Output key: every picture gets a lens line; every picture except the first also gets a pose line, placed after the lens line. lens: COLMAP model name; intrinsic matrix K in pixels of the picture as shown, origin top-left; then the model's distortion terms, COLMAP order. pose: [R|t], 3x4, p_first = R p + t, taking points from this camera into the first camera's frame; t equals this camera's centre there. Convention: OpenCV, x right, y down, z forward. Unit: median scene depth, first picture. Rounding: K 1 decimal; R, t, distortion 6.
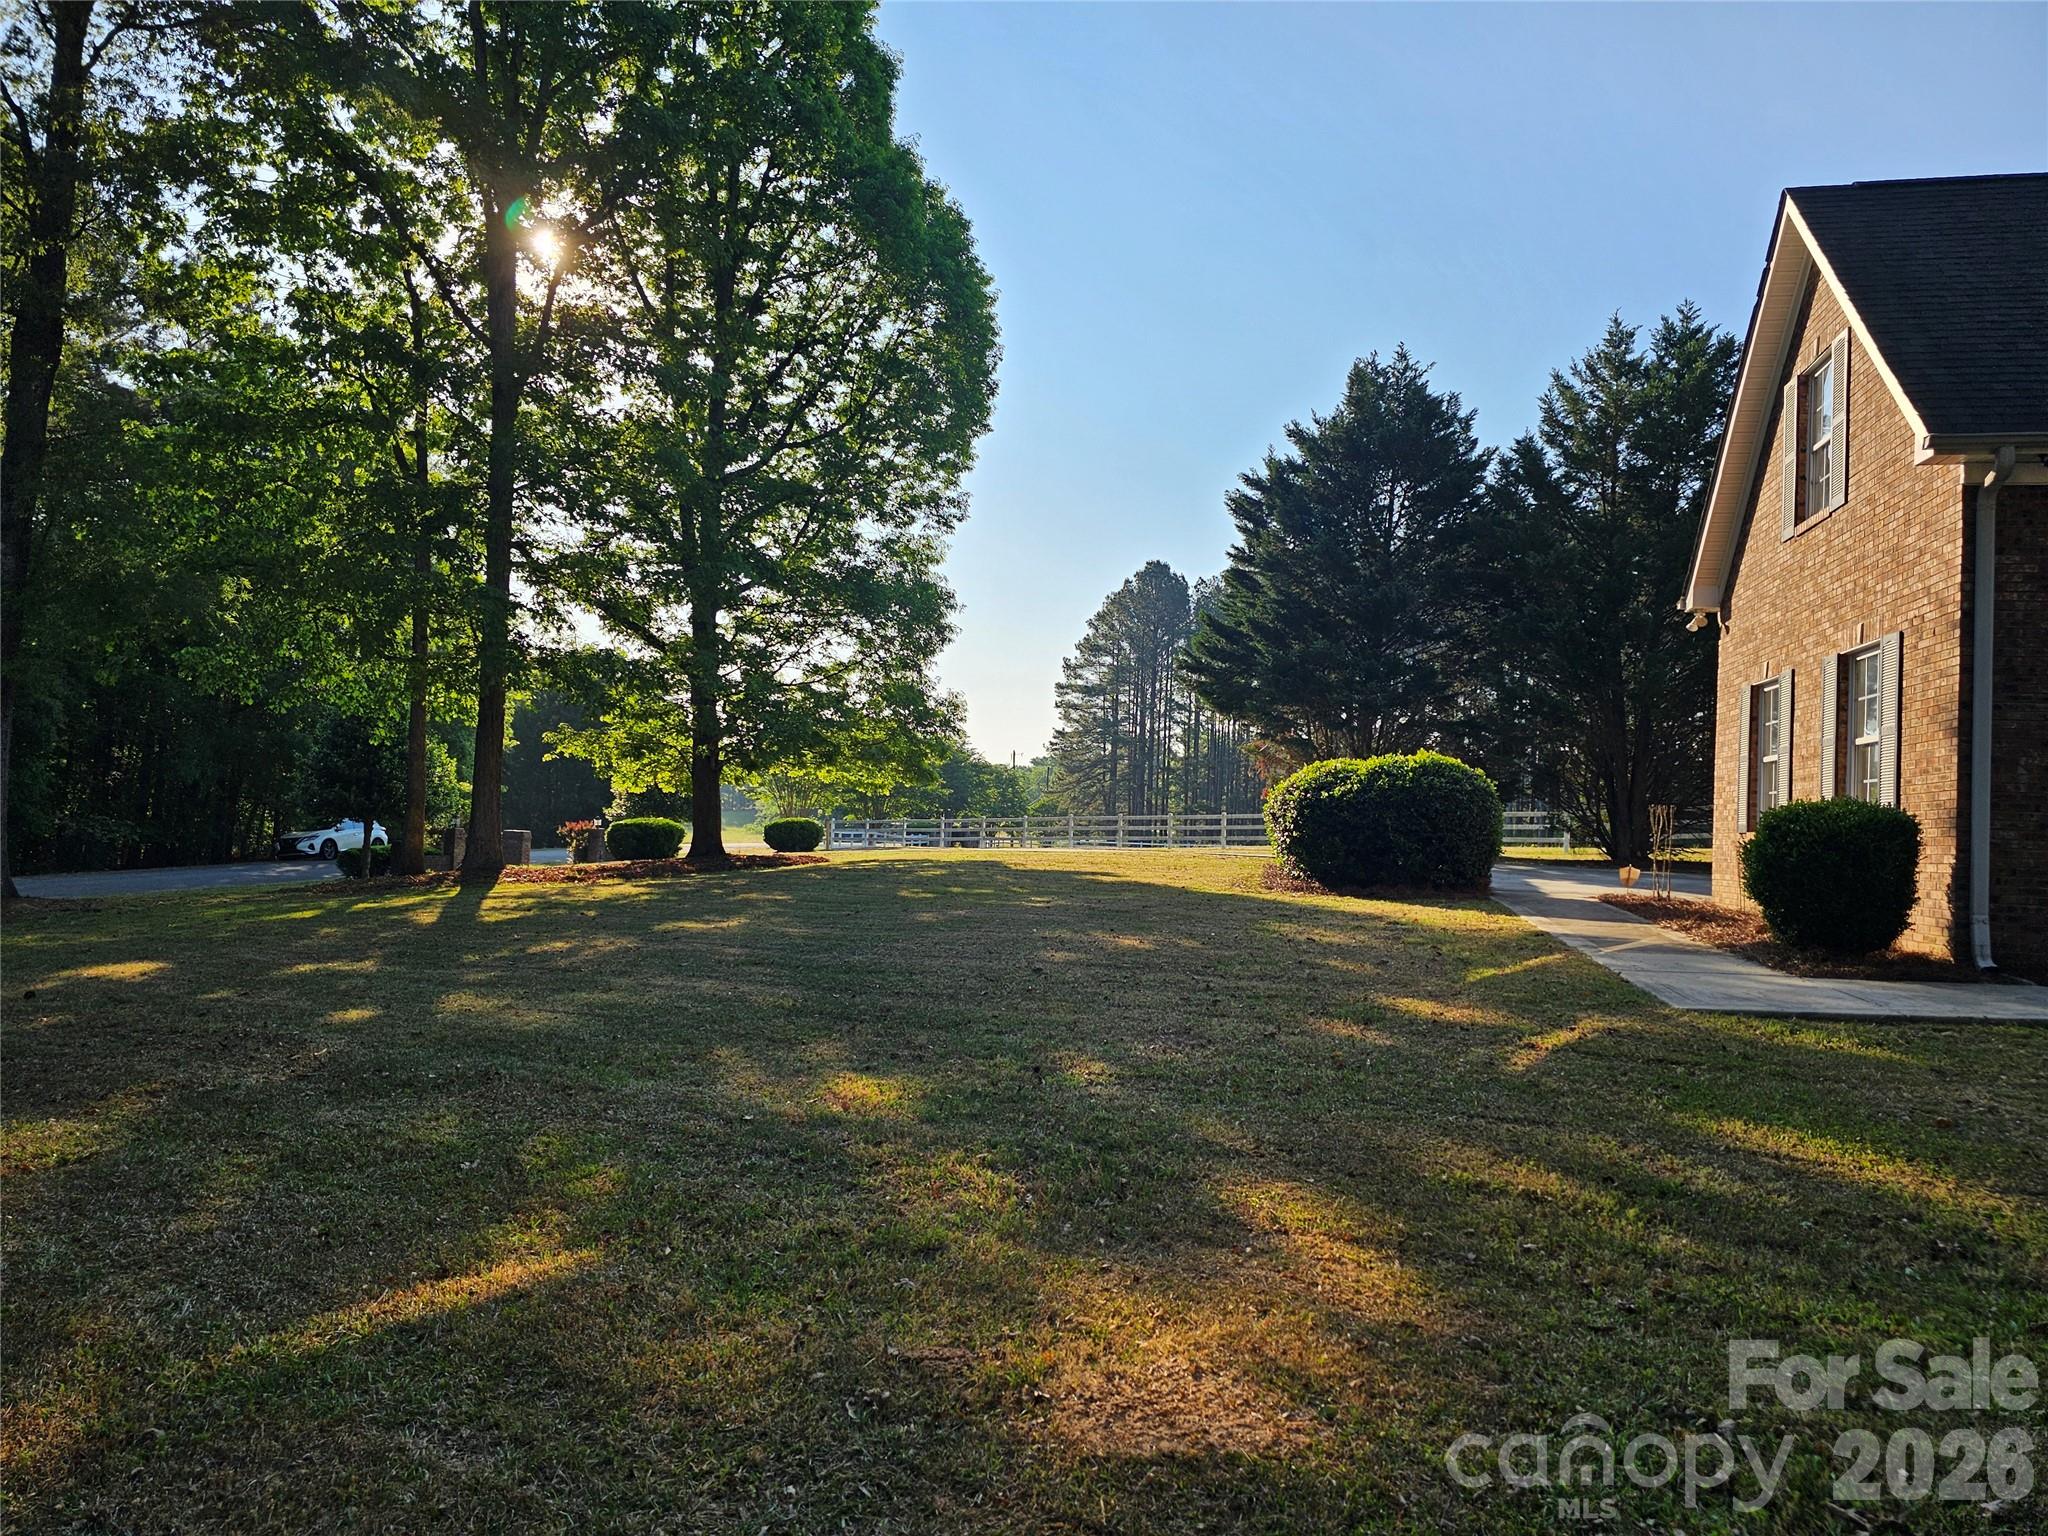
lens RADIAL K [[1348.7, 0, 1017.0], [0, 1348.7, 784.2], [0, 0, 1]] dist [0.083654, -0.084349]
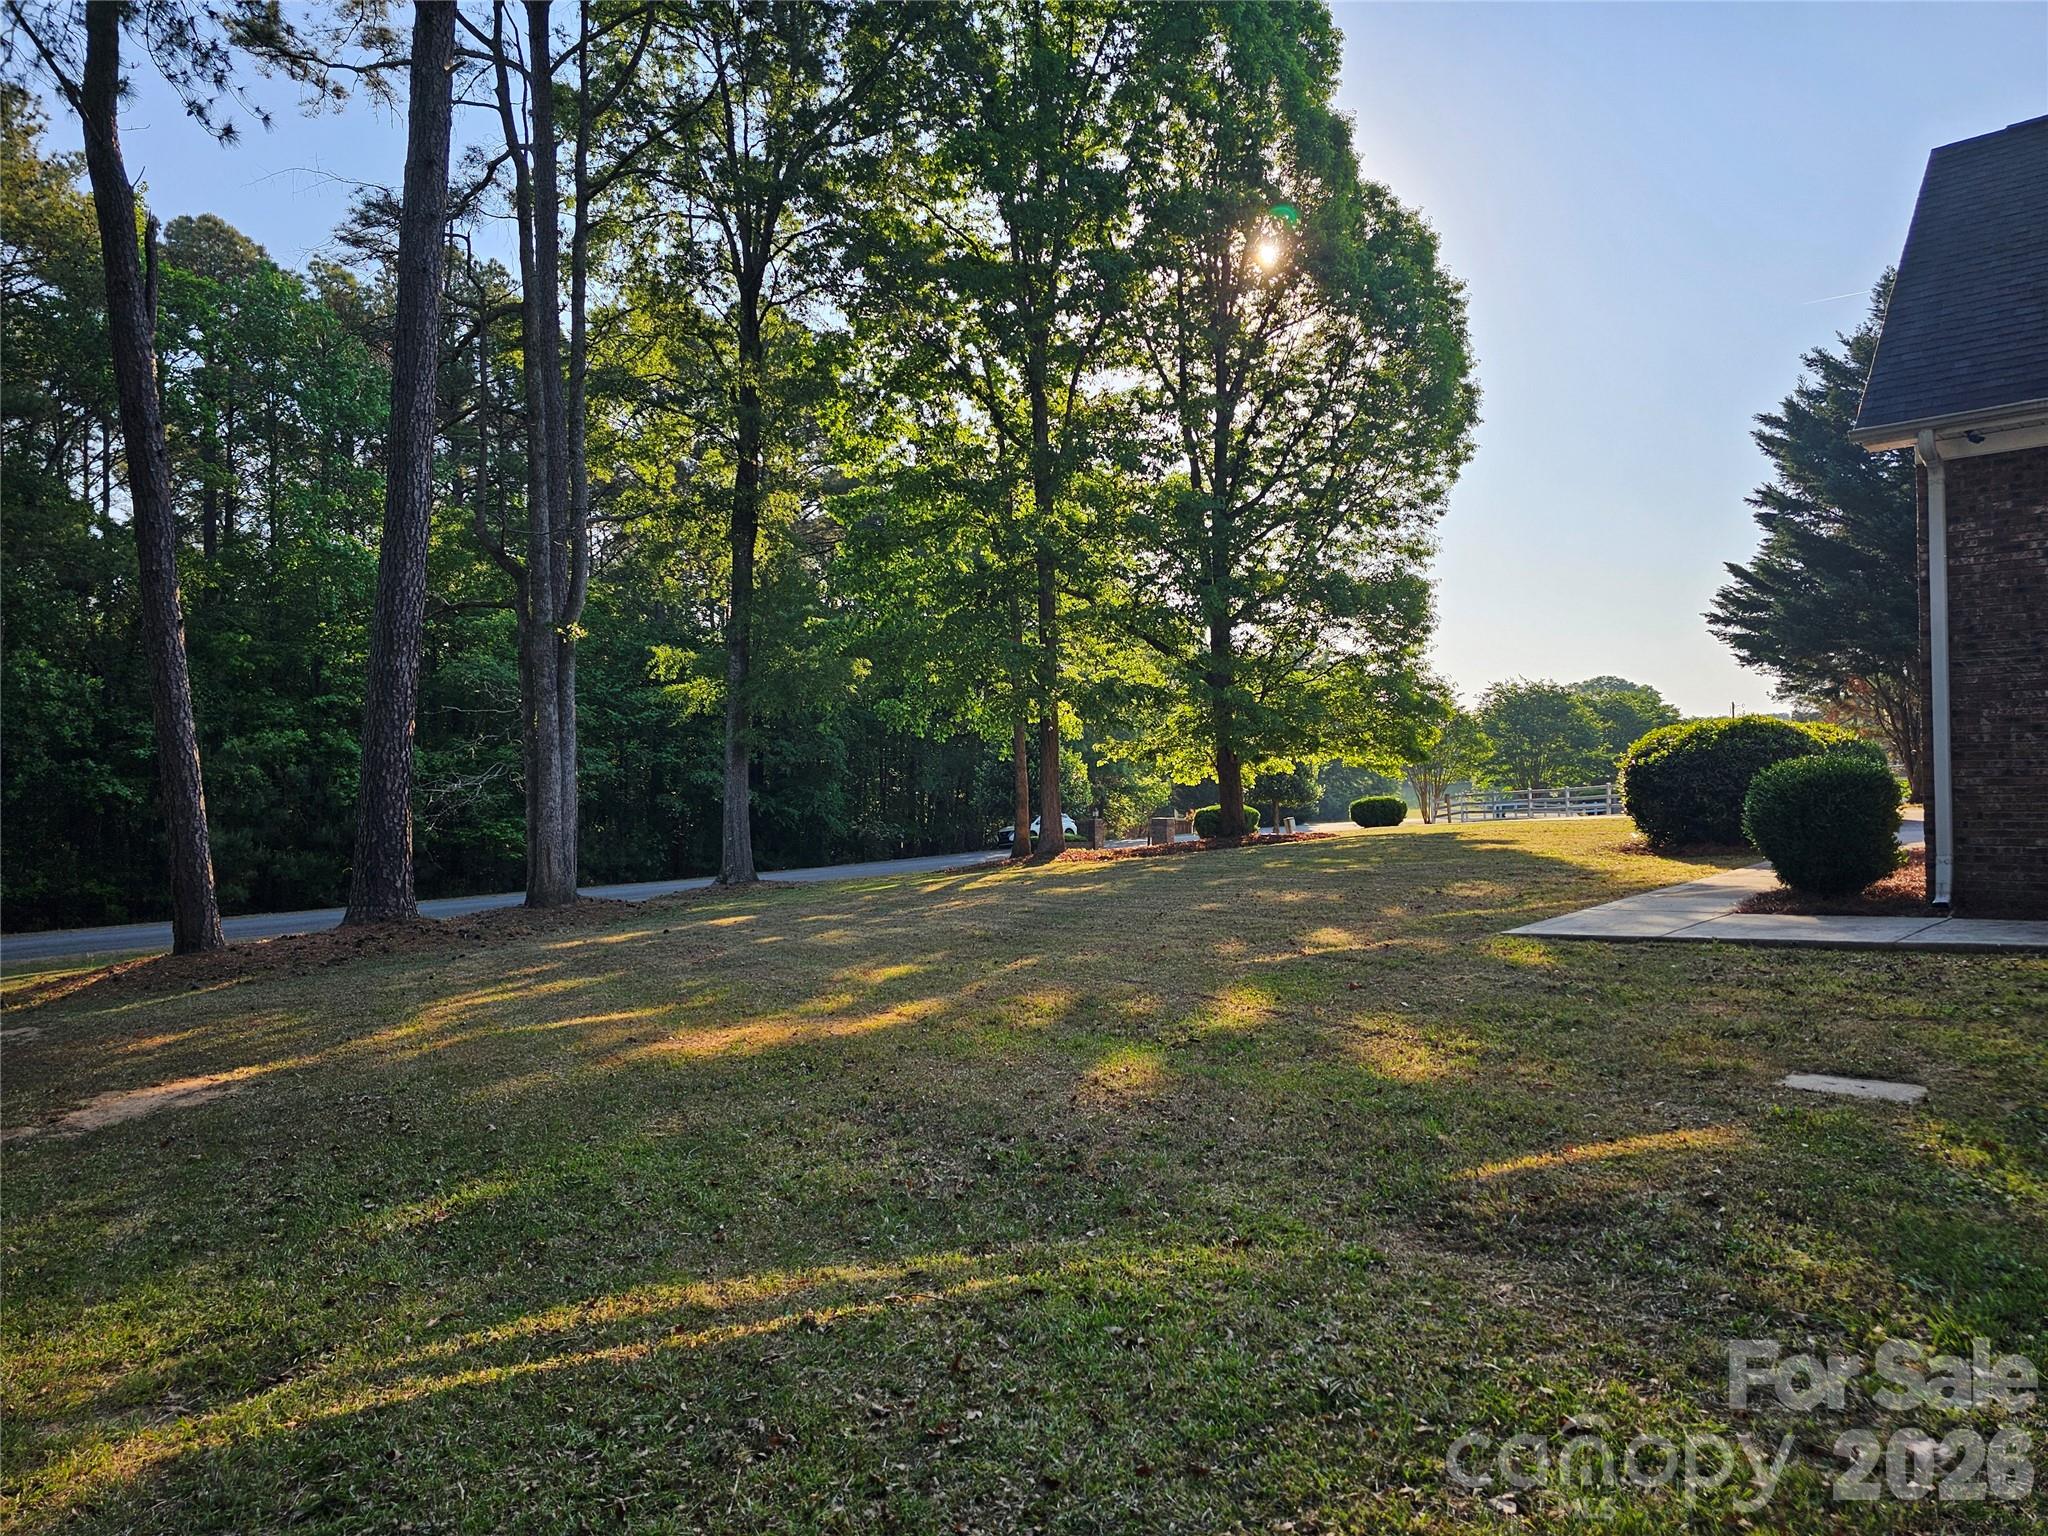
lens RADIAL K [[1349.0, 0, 1033.5], [0, 1349.0, 760.9], [0, 0, 1]] dist [0.079980, -0.000485]
pose [[0.864890, -0.066504, -0.497536, 0.201414], [0.066007, 0.997646, -0.018608, -0.002363], [0.497603, -0.016747, 0.867243, -0.103032]]
